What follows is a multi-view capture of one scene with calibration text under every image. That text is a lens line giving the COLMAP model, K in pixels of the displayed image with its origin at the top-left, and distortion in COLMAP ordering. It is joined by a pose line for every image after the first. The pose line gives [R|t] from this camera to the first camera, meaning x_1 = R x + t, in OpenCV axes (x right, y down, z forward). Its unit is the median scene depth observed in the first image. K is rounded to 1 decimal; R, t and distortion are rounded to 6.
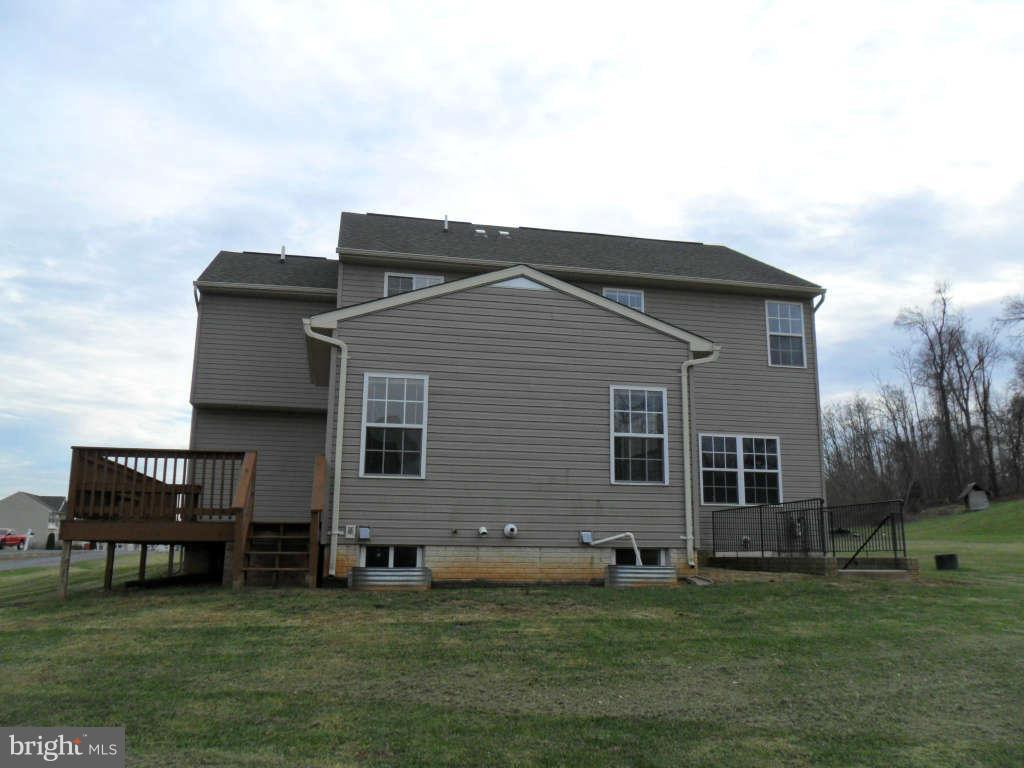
lens RADIAL K [[837.7, 0, 509.0], [0, 837.7, 387.4], [0, 0, 1]] dist [-0.005622, -0.007281]
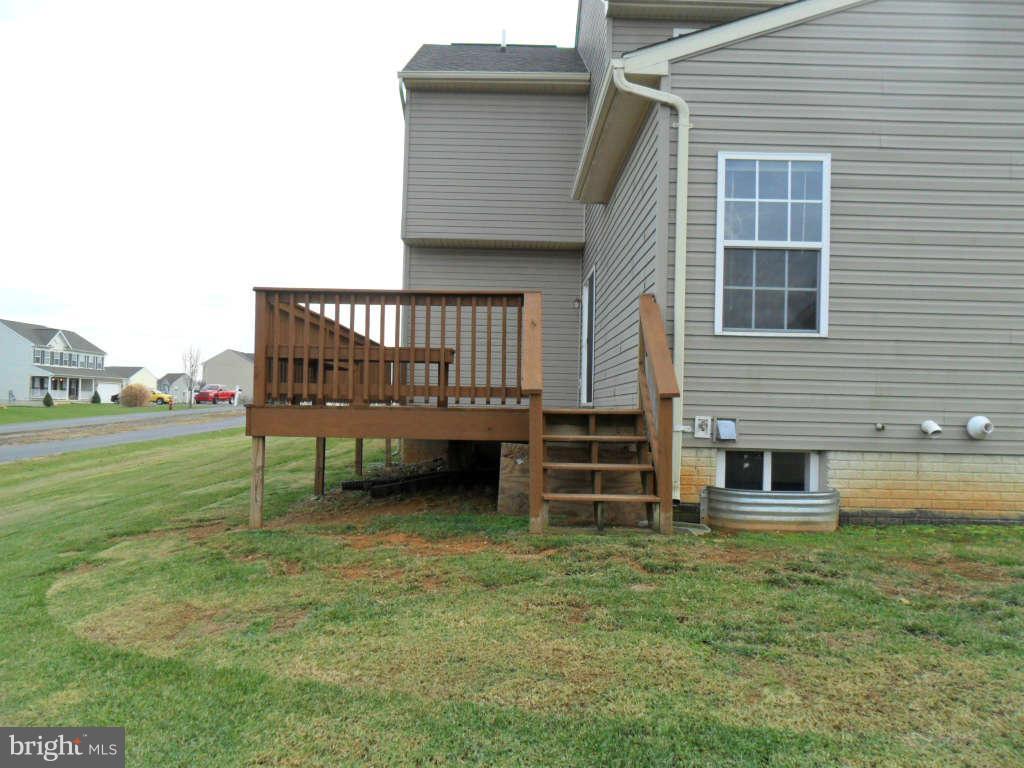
lens RADIAL K [[837.7, 0, 509.0], [0, 837.7, 387.4], [0, 0, 1]] dist [-0.005622, -0.007281]
pose [[0.979041, 0.008280, -0.203497, -0.197817], [0.026375, 0.985605, 0.166996, 0.042182], [0.201950, -0.168863, 0.964729, 0.400247]]
